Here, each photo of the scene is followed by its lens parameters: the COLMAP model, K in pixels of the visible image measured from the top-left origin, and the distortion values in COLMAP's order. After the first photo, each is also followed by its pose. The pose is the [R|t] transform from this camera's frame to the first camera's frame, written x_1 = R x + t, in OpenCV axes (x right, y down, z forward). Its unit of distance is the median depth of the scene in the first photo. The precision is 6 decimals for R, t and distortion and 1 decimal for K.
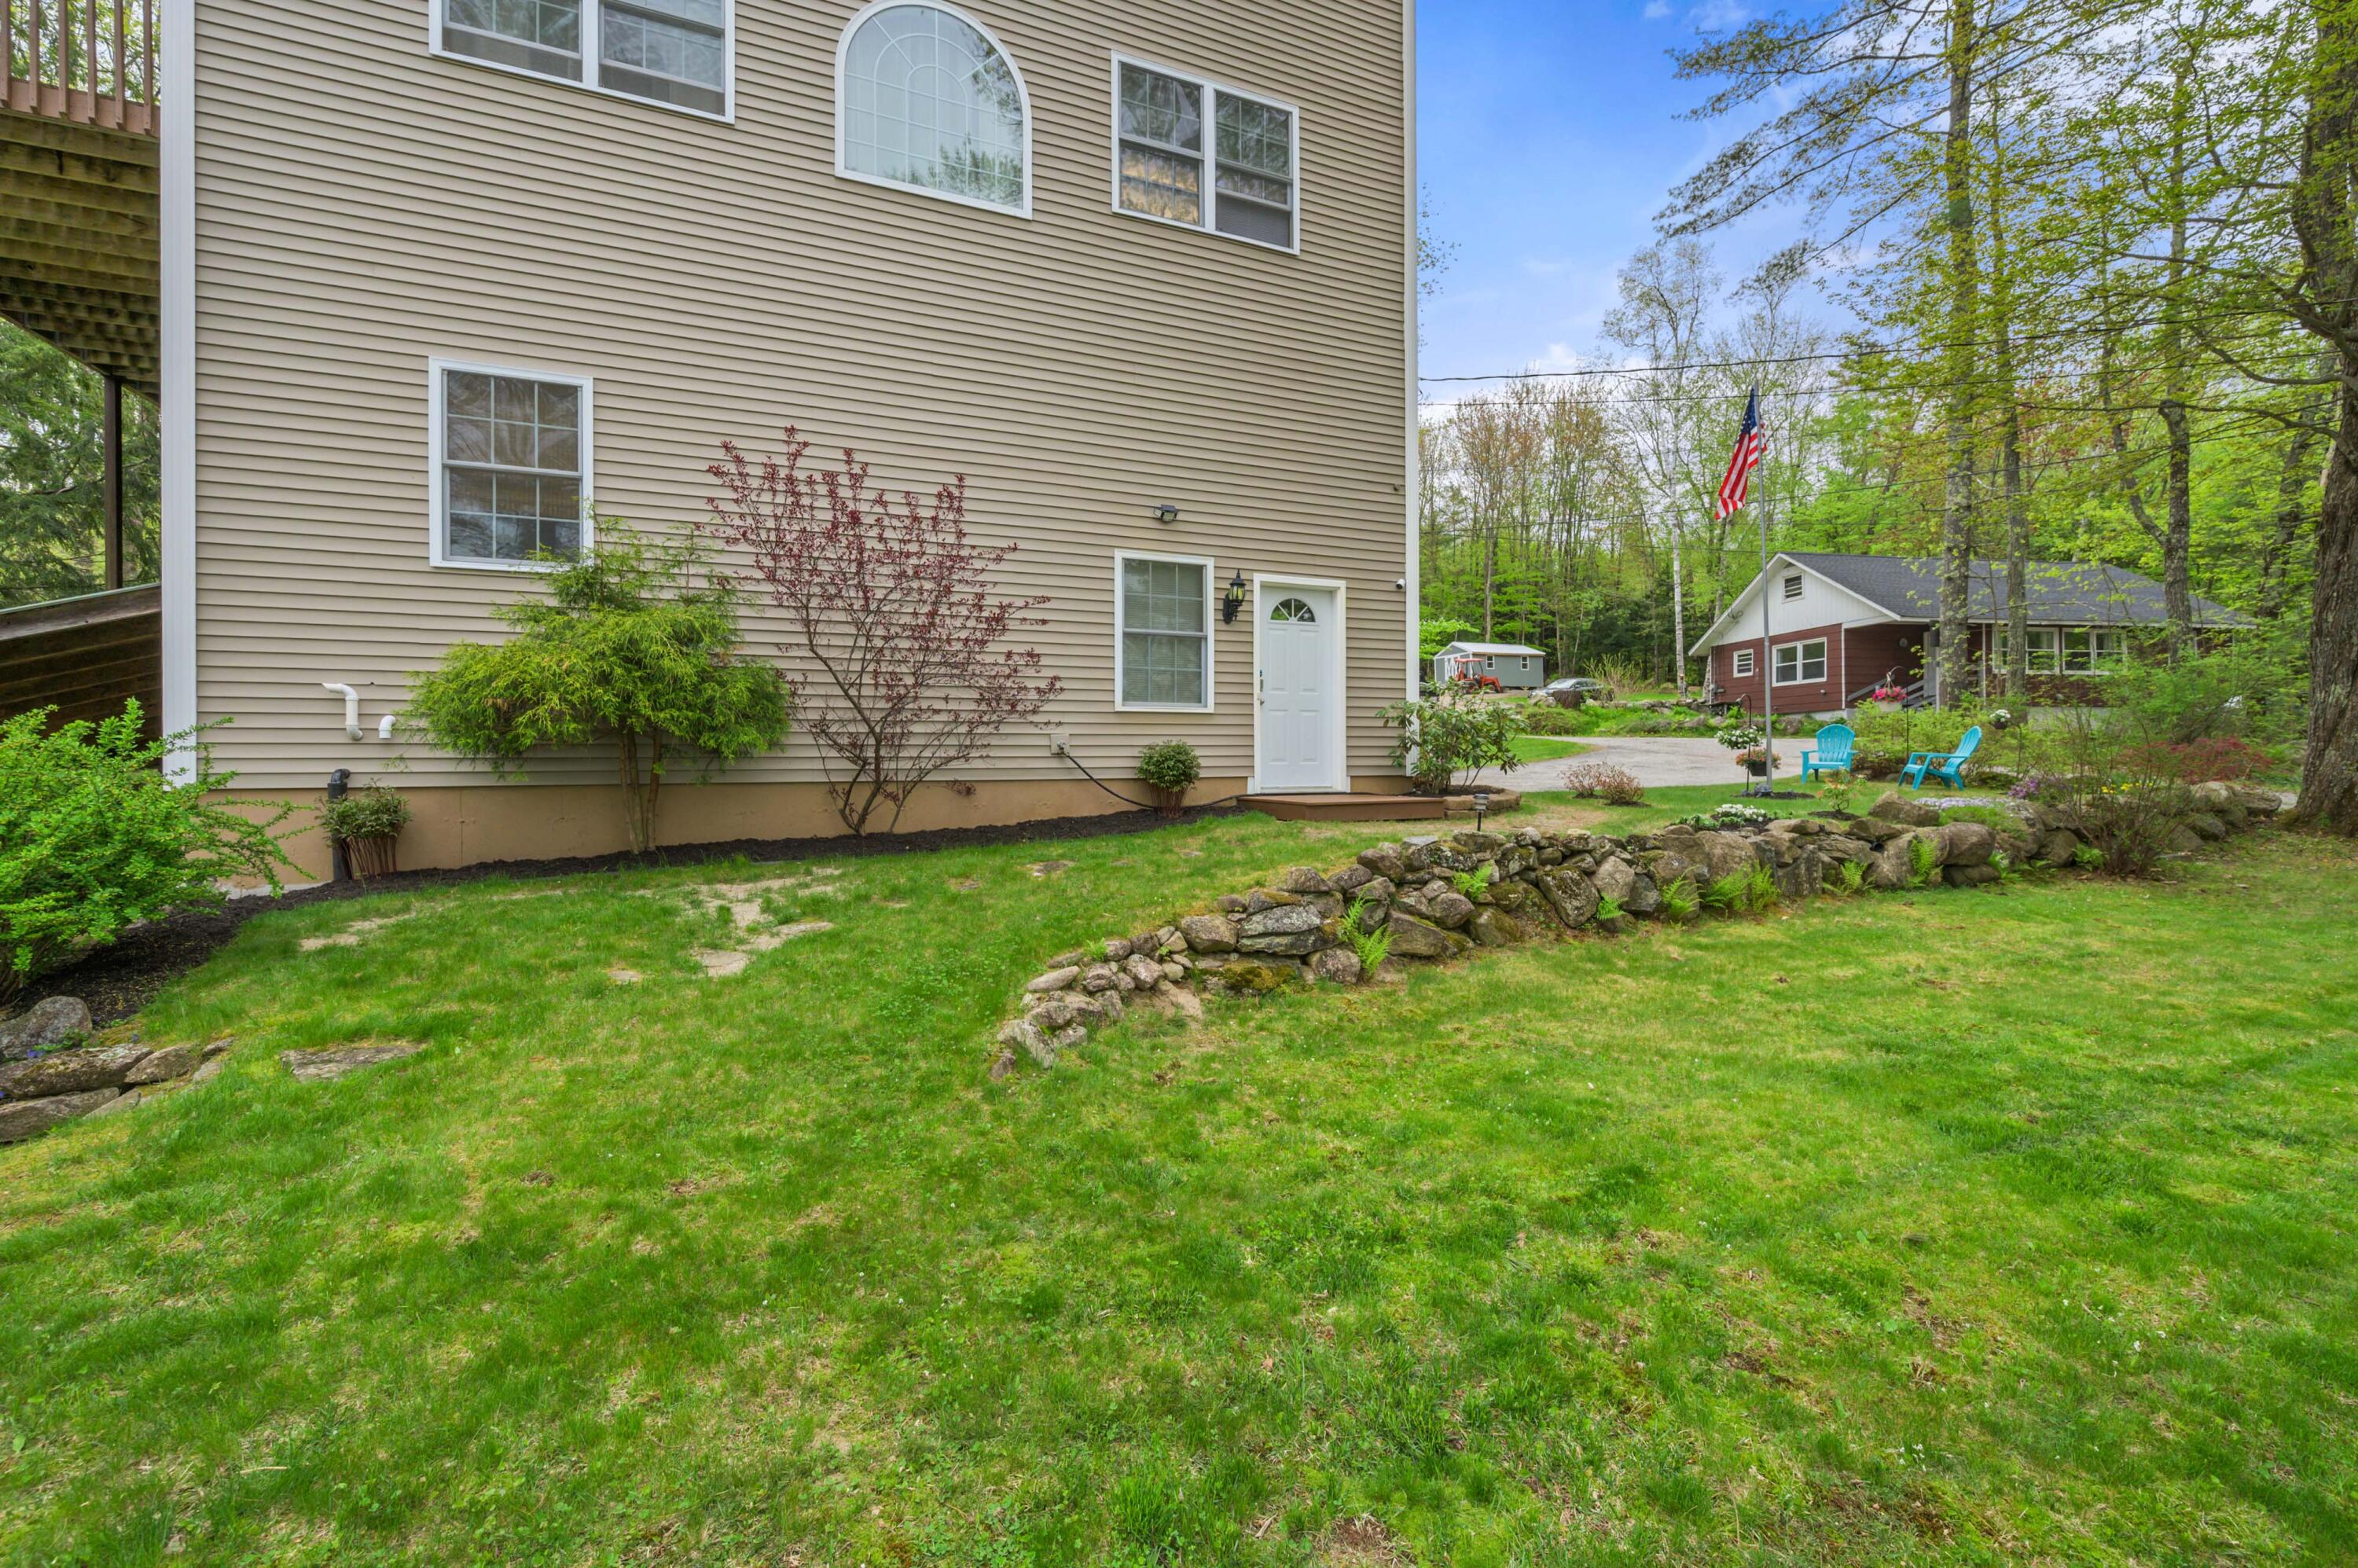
lens RADIAL K [[909.7, 0, 1180.1], [0, 909.7, 738.2], [0, 0, 1]] dist [0.000947, -0.000093]
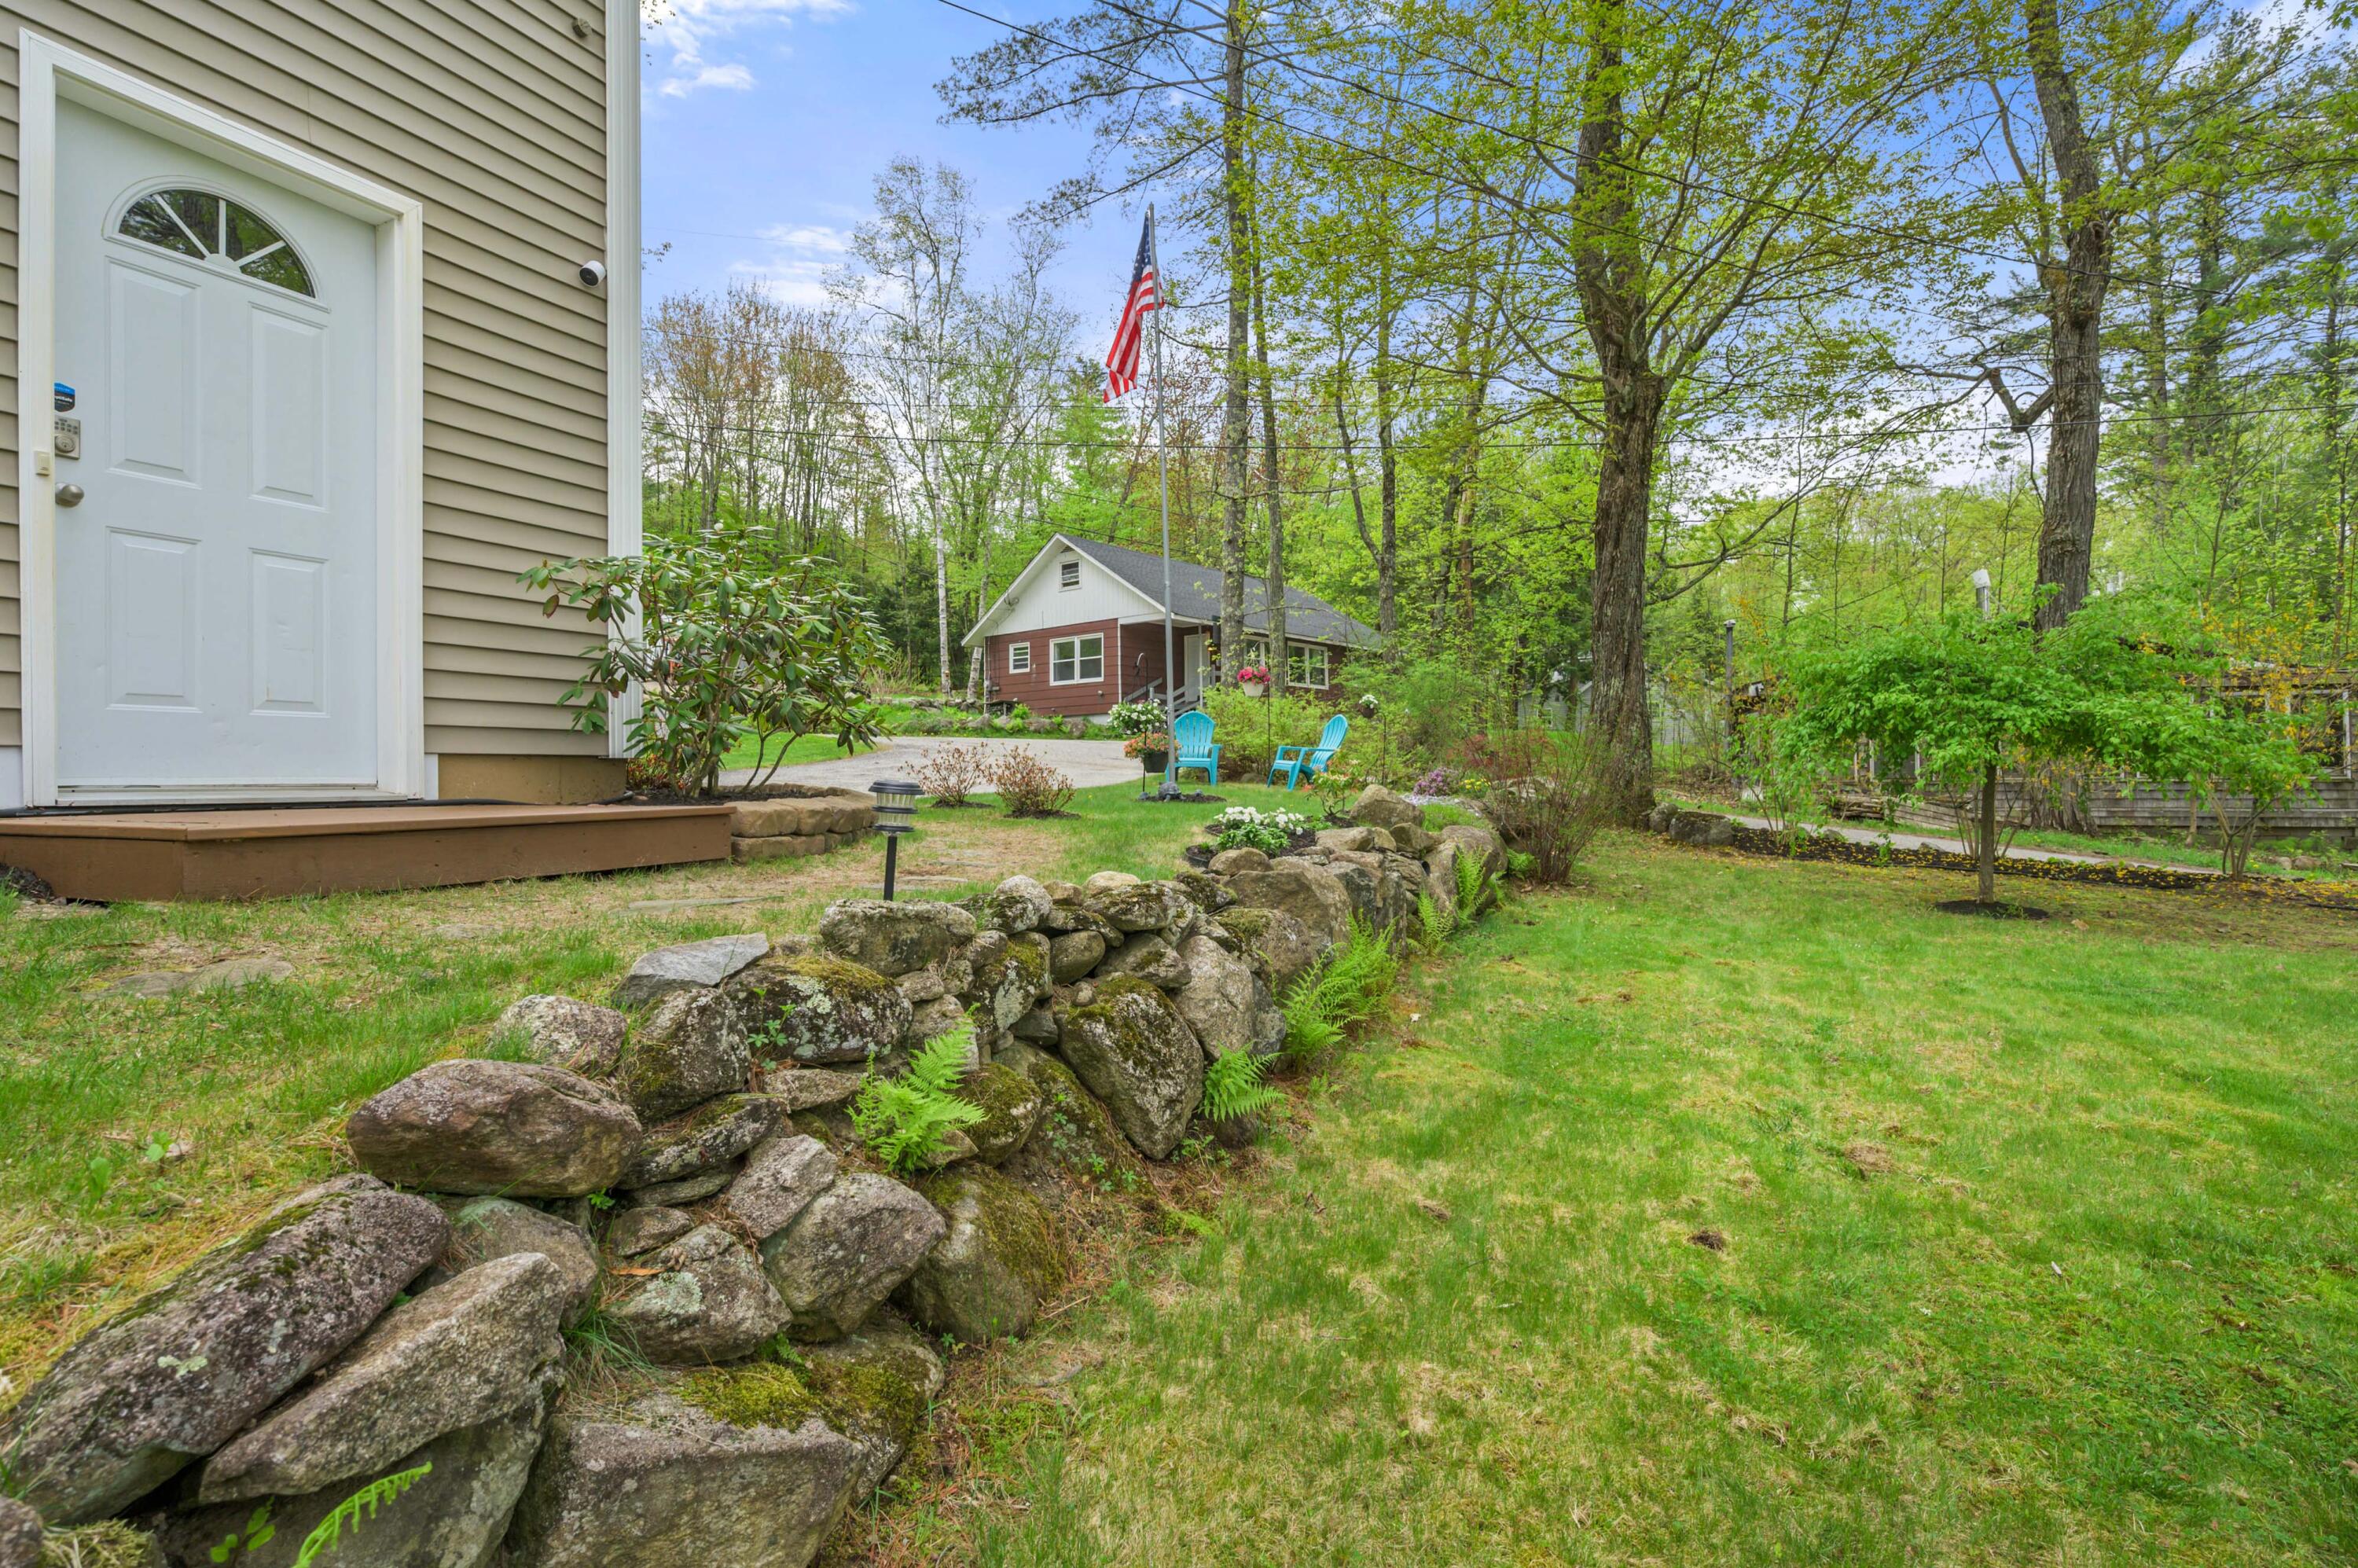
lens RADIAL K [[1084.1, 0, 1179.0], [0, 1084.1, 784.0], [0, 0, 1]] dist [-0.002538, -0.000360]
pose [[0.735601, -0.007471, 0.677374, 0.037365], [-0.011996, 0.999639, 0.024052, 0.012995], [-0.677309, -0.025818, 0.735245, 0.161908]]
